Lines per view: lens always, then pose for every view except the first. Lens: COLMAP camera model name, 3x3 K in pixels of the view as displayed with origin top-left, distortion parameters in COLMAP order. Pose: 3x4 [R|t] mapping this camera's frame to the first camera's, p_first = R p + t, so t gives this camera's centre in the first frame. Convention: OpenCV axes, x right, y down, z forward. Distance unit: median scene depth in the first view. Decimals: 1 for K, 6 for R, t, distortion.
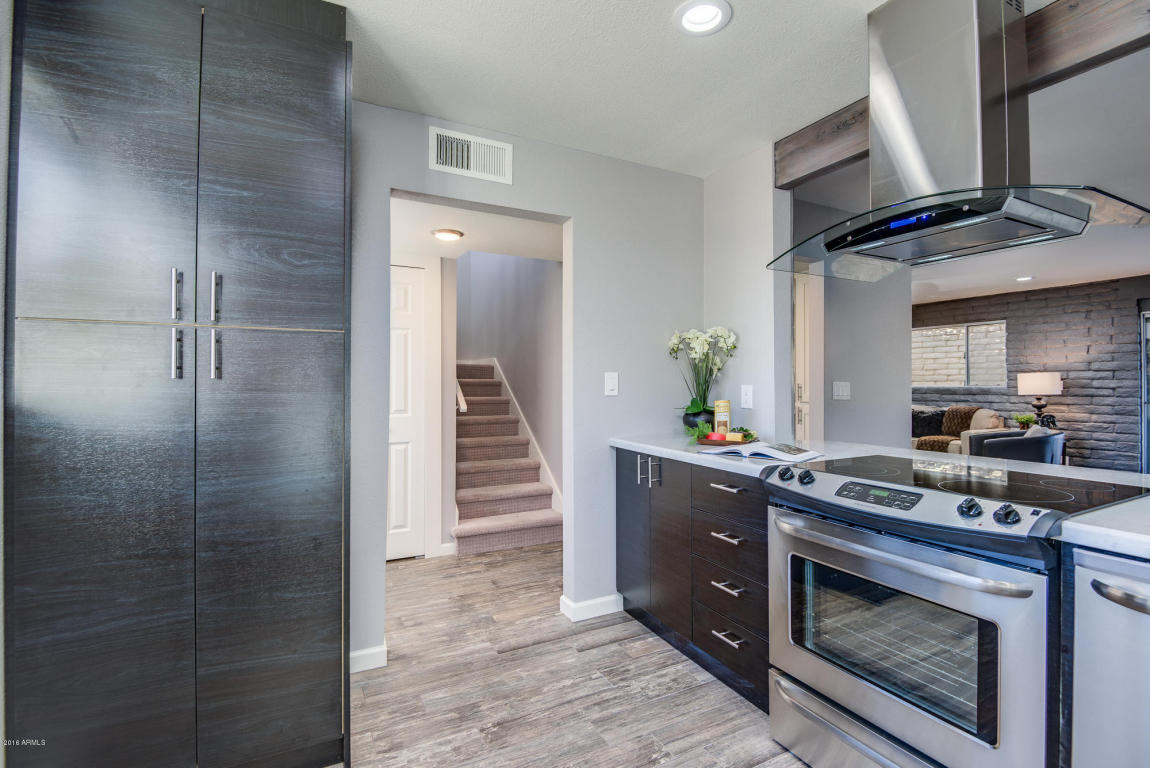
lens RADIAL K [[530.5, 0, 577.8], [0, 530.5, 380.5], [0, 0, 1]] dist [-0.014978, -0.002422]
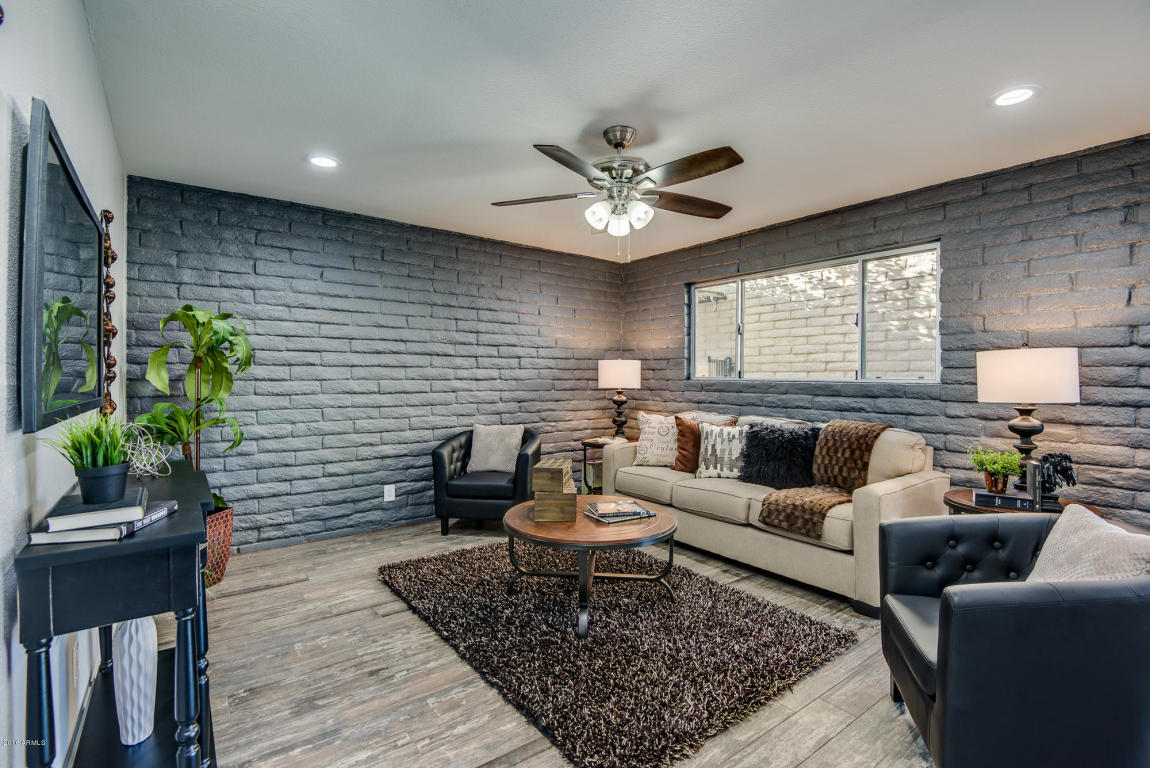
lens RADIAL K [[530.5, 0, 573.9], [0, 530.5, 380.2], [0, 0, 1]] dist [-0.014978, -0.002422]
pose [[0.986117, 0.005512, 0.165962, 0.414588], [-0.008395, 0.999826, 0.016676, 0.005323], [-0.165841, -0.017838, 0.985991, 0.588441]]
